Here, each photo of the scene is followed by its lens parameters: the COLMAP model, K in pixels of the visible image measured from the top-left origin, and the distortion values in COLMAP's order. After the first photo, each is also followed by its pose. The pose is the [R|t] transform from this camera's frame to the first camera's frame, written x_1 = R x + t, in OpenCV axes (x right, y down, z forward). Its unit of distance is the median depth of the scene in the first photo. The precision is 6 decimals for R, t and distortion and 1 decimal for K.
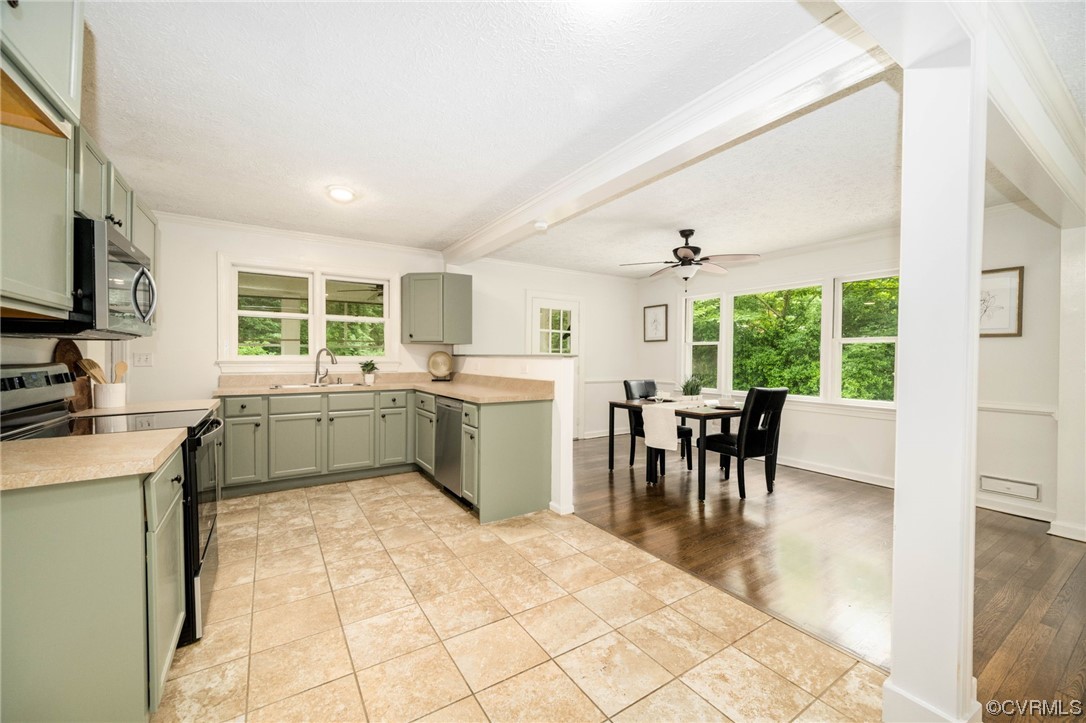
lens RADIAL K [[430.3, 0, 555.4], [0, 430.3, 363.0], [0, 0, 1]] dist [0.000822, 0.000287]
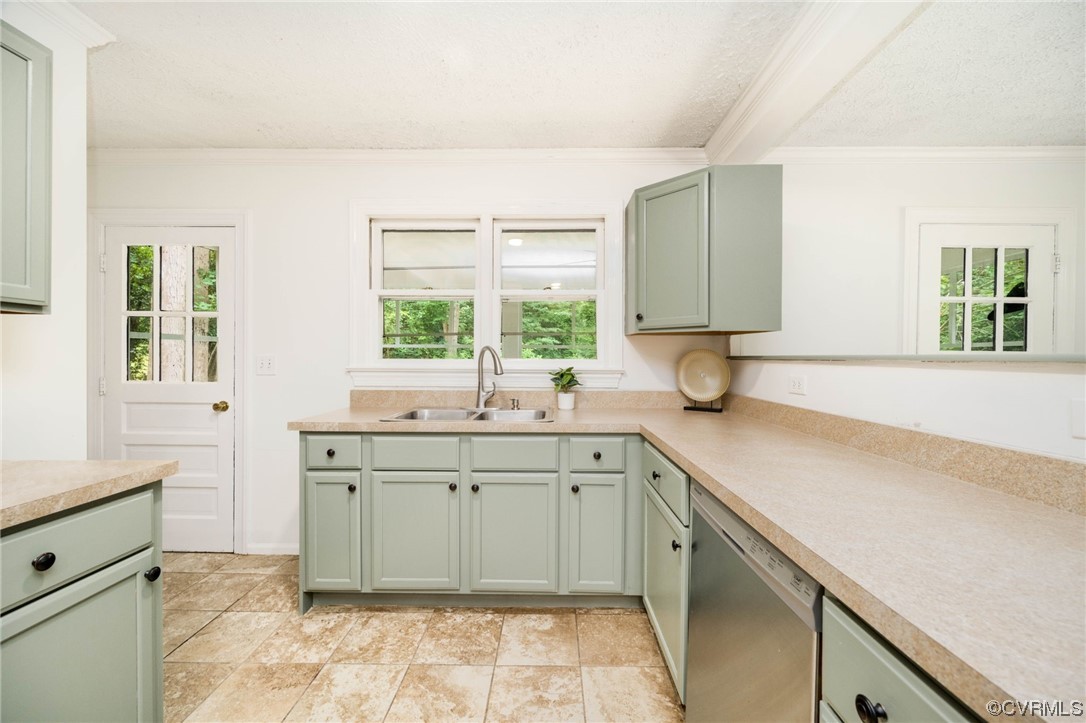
lens RADIAL K [[425.6, 0, 543.0], [0, 425.6, 361.5], [0, 0, 1]] dist [-0.001435, 0.000992]
pose [[0.817728, 0.002812, -0.575598, -0.151973], [-0.007788, 0.999951, -0.006178, -0.010620], [0.575553, 0.009535, 0.817709, 0.558311]]
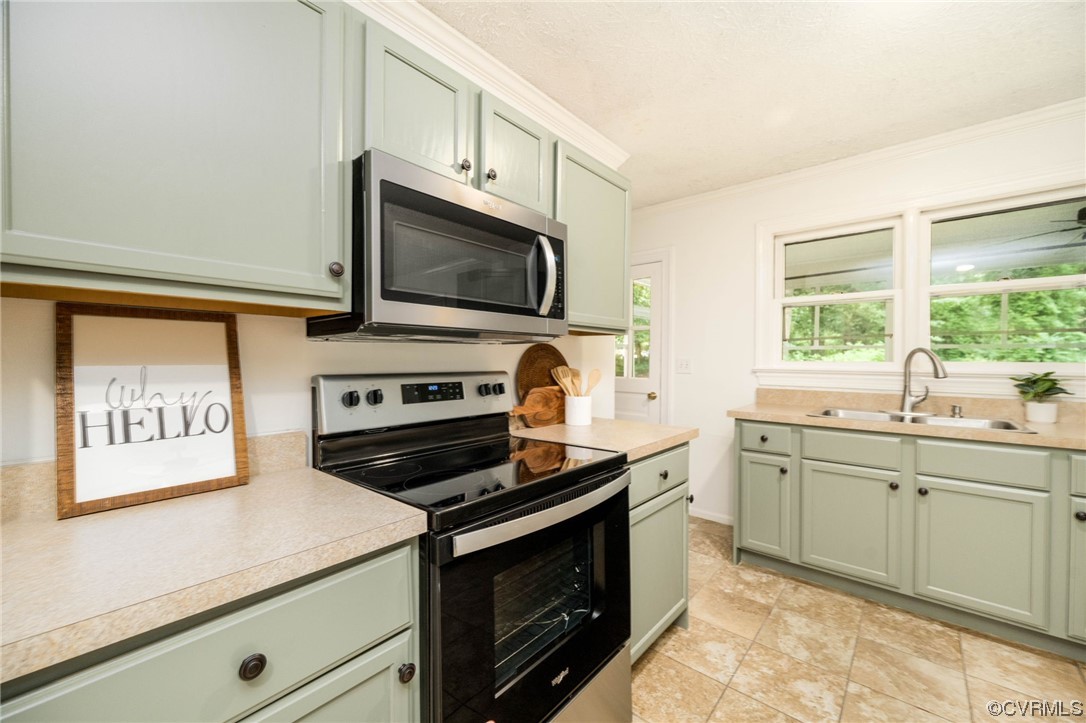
lens RADIAL K [[425.6, 0, 543.0], [0, 425.6, 361.5], [0, 0, 1]] dist [-0.001435, 0.000992]
pose [[0.256353, 0.002566, -0.966580, -0.139878], [-0.015566, 0.999878, -0.001474, -0.008840], [0.966458, 0.015424, 0.256361, 0.392680]]
